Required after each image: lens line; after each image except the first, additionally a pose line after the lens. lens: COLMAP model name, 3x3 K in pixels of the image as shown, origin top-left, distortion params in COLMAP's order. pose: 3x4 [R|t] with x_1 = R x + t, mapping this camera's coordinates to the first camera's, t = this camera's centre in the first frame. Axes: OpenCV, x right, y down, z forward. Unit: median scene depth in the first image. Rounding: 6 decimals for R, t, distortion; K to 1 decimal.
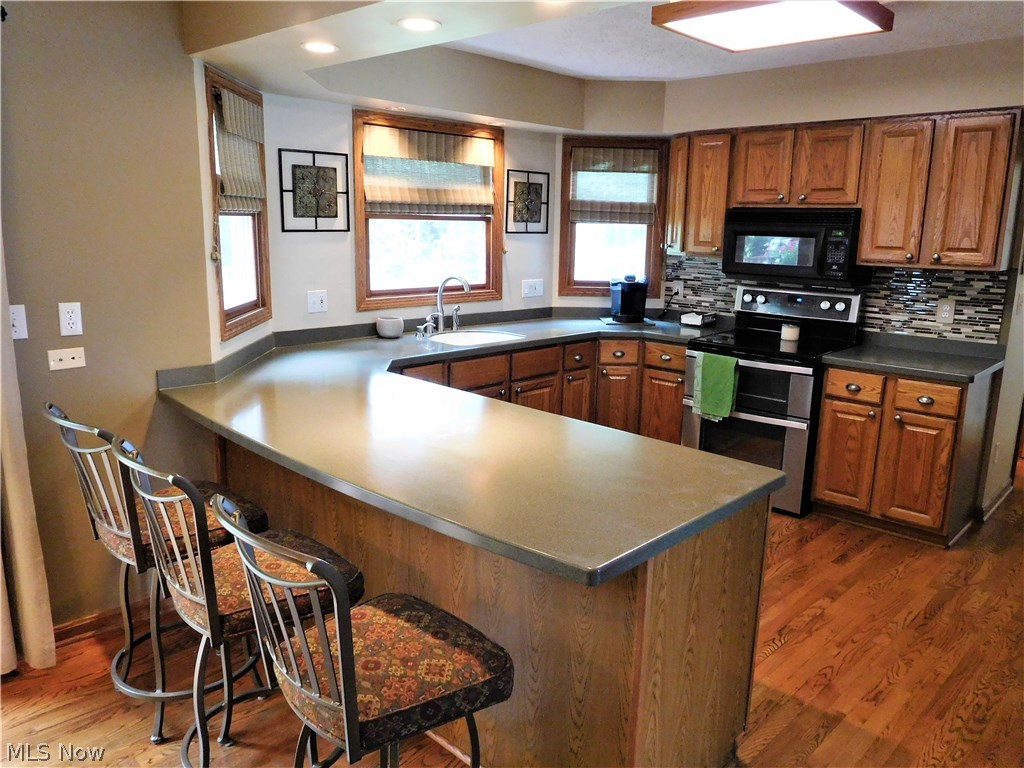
lens RADIAL K [[773.5, 0, 512.1], [0, 773.5, 382.4], [0, 0, 1]] dist [0.001463, -0.005569]
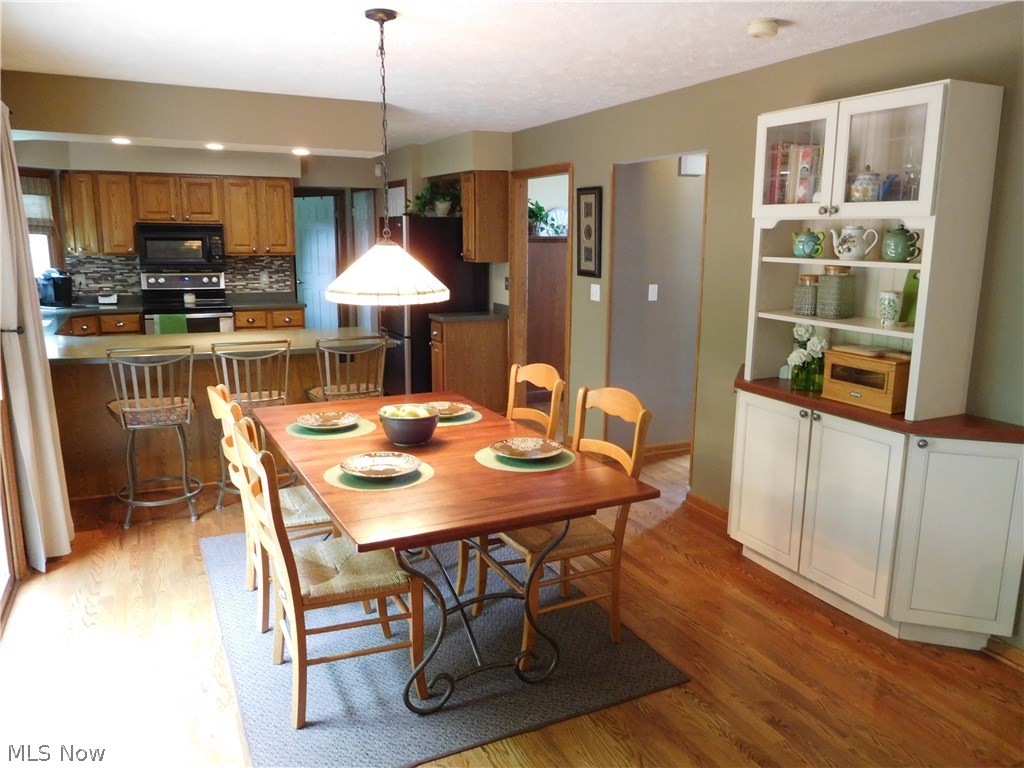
lens RADIAL K [[773.5, 0, 512.2], [0, 773.5, 385.8], [0, 0, 1]] dist [0.001463, -0.005569]
pose [[0.371393, -0.196124, 0.907525, -0.901631], [0.185607, 0.973389, 0.134401, 0.022709], [-0.909735, 0.118527, 0.397912, -0.257783]]
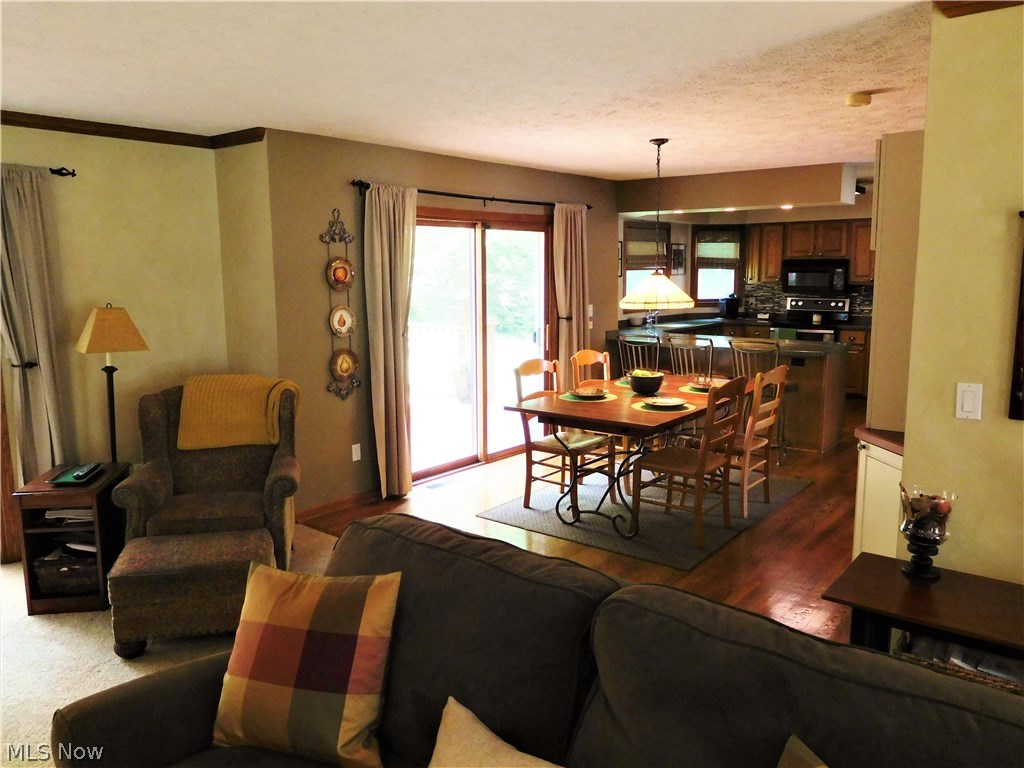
lens RADIAL K [[773.5, 0, 509.9], [0, 773.5, 389.1], [0, 0, 1]] dist [0.001463, -0.005569]
pose [[0.996679, -0.043777, 0.068664, -0.606236], [0.046943, 0.997875, -0.045184, 0.178363], [-0.066541, 0.048258, 0.996616, -0.996404]]
